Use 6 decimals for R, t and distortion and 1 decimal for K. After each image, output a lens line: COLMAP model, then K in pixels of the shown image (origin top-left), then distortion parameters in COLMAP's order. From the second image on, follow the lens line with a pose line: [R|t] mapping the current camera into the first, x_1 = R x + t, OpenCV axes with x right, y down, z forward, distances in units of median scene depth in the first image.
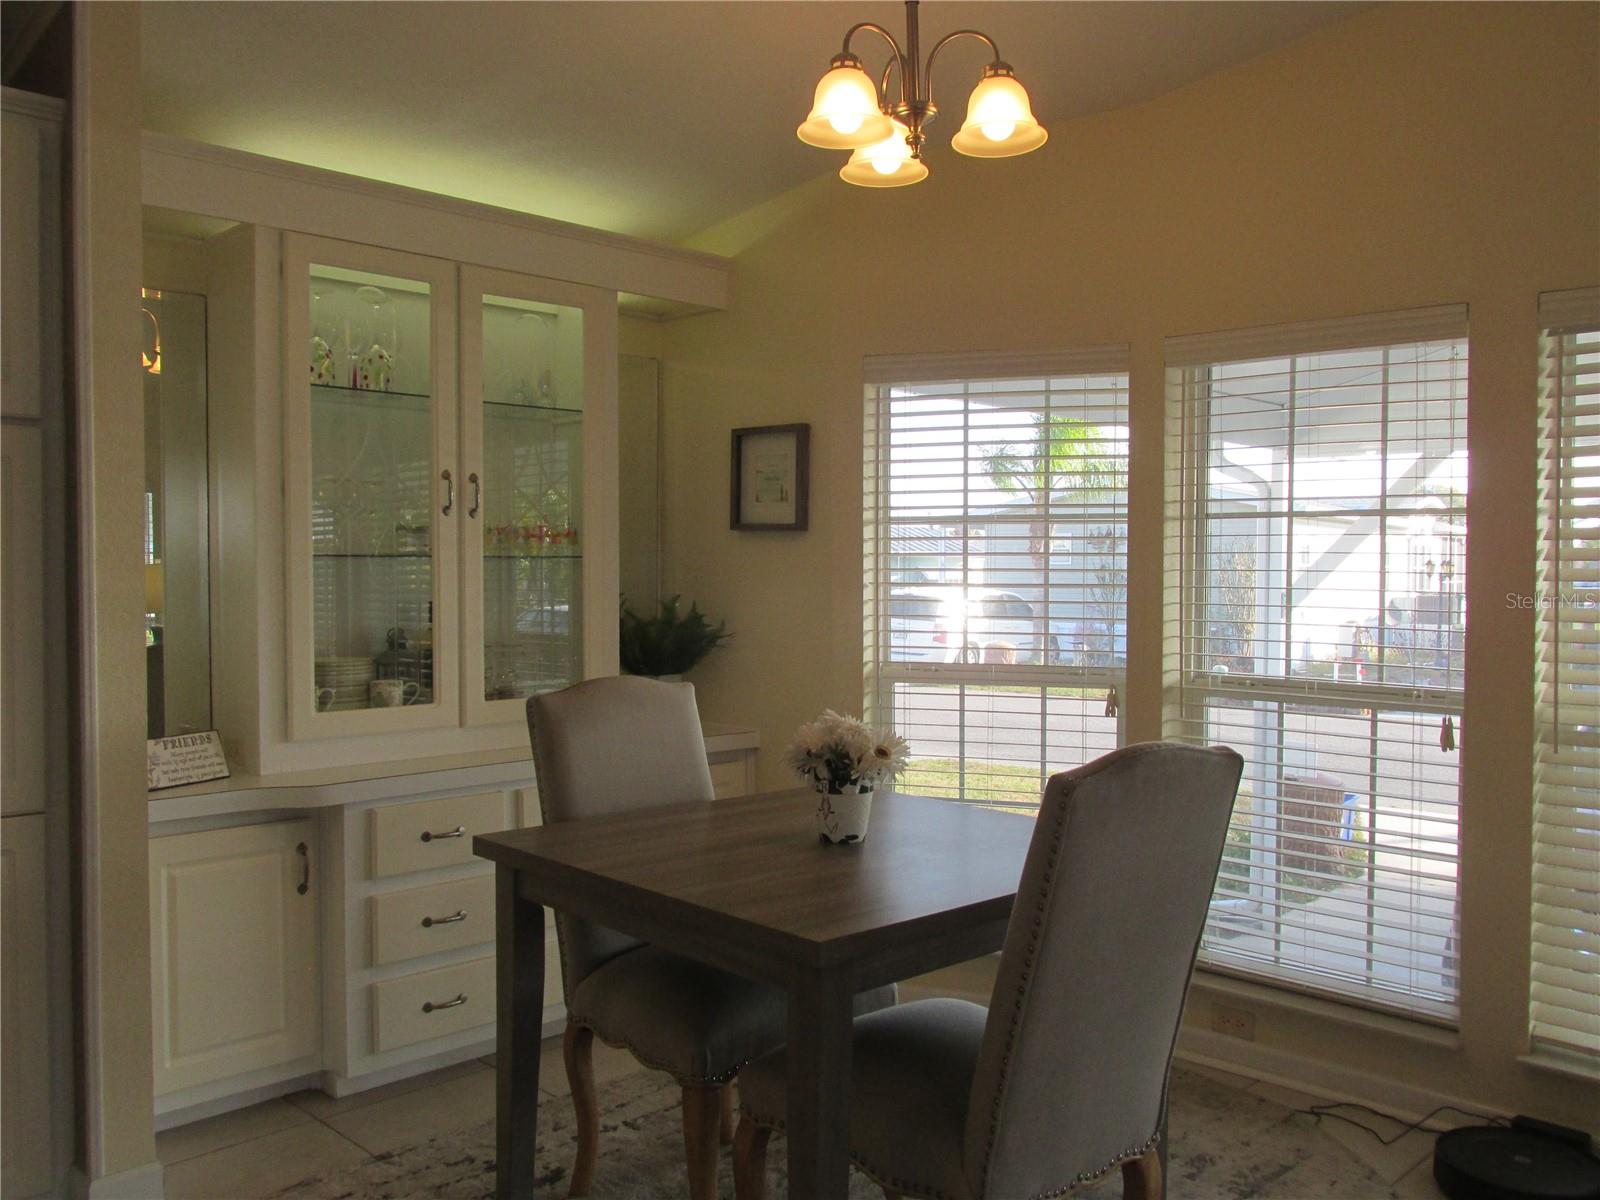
lens RADIAL K [[1341.0, 0, 801.5], [0, 1341.0, 573.0], [0, 0, 1]] dist [-0.001588, -0.016222]
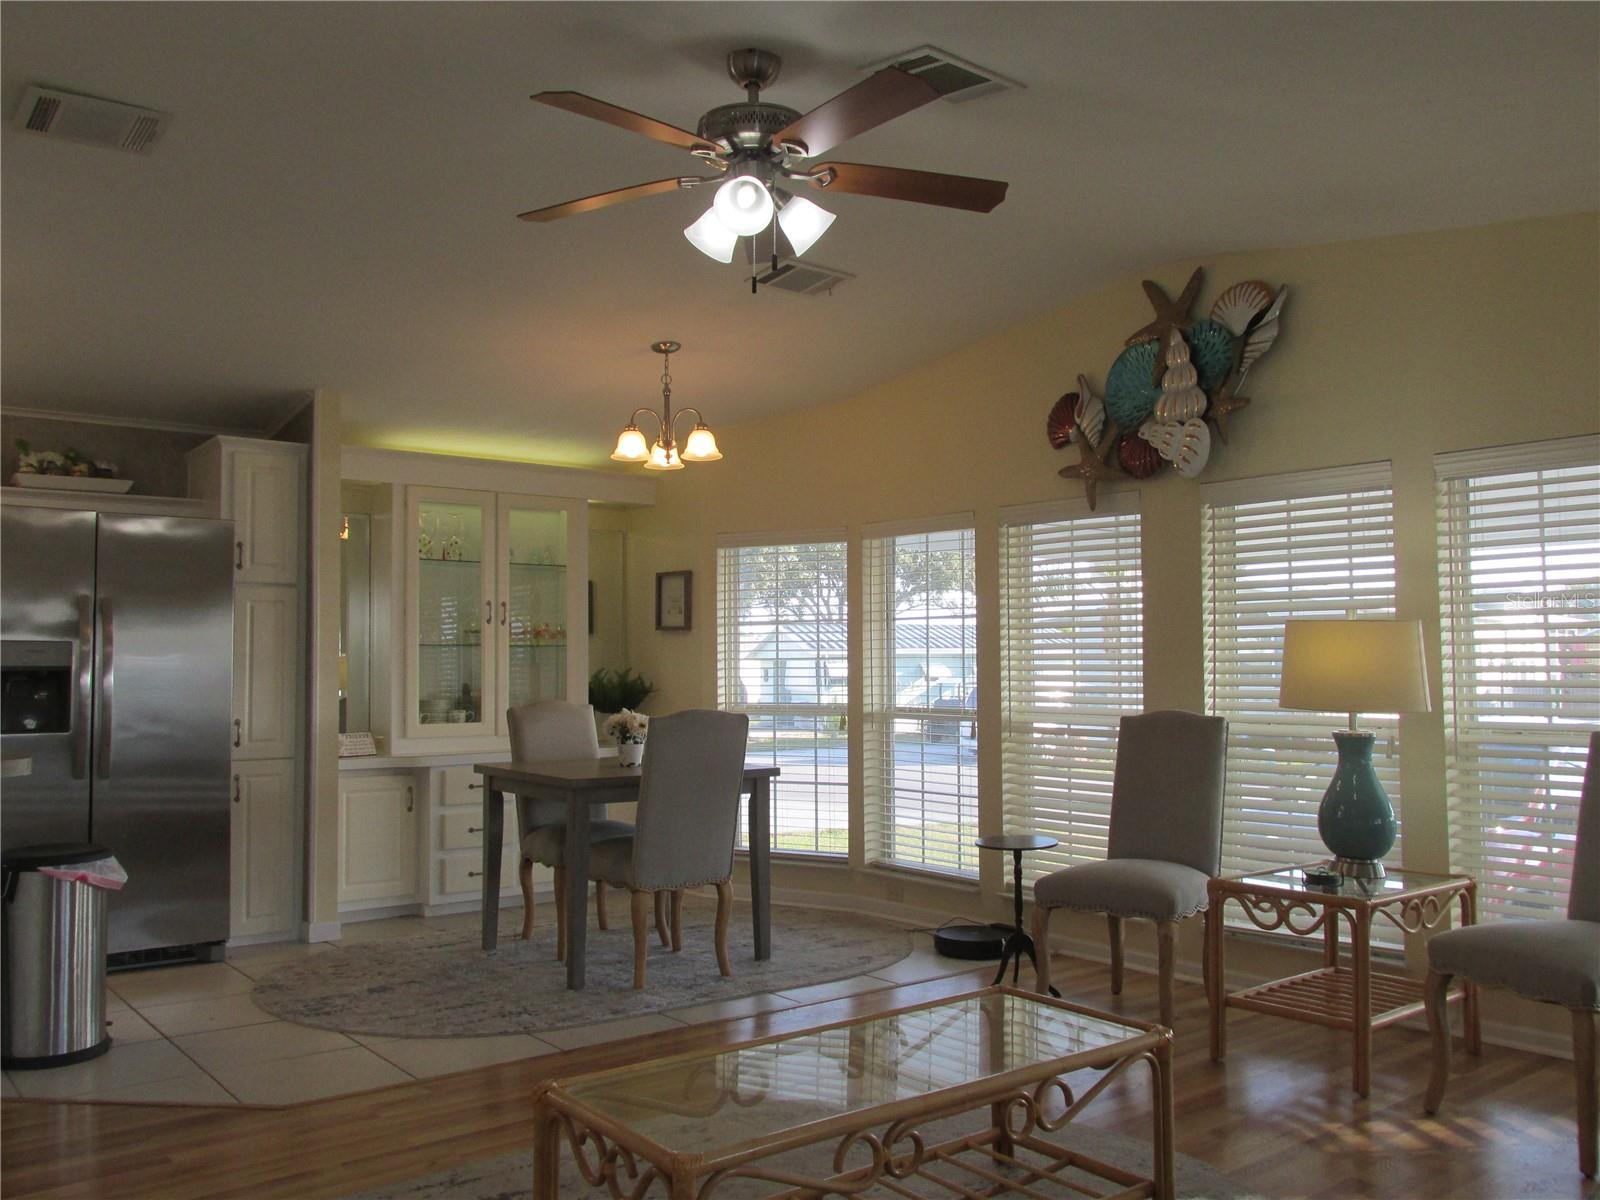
lens RADIAL K [[1341.0, 0, 801.5], [0, 1341.0, 573.0], [0, 0, 1]] dist [-0.001588, -0.016222]
pose [[0.992549, -0.016072, -0.120785, 0.453552], [0.006893, 0.997082, -0.076030, 0.036449], [0.121654, 0.074631, 0.989763, -0.935301]]
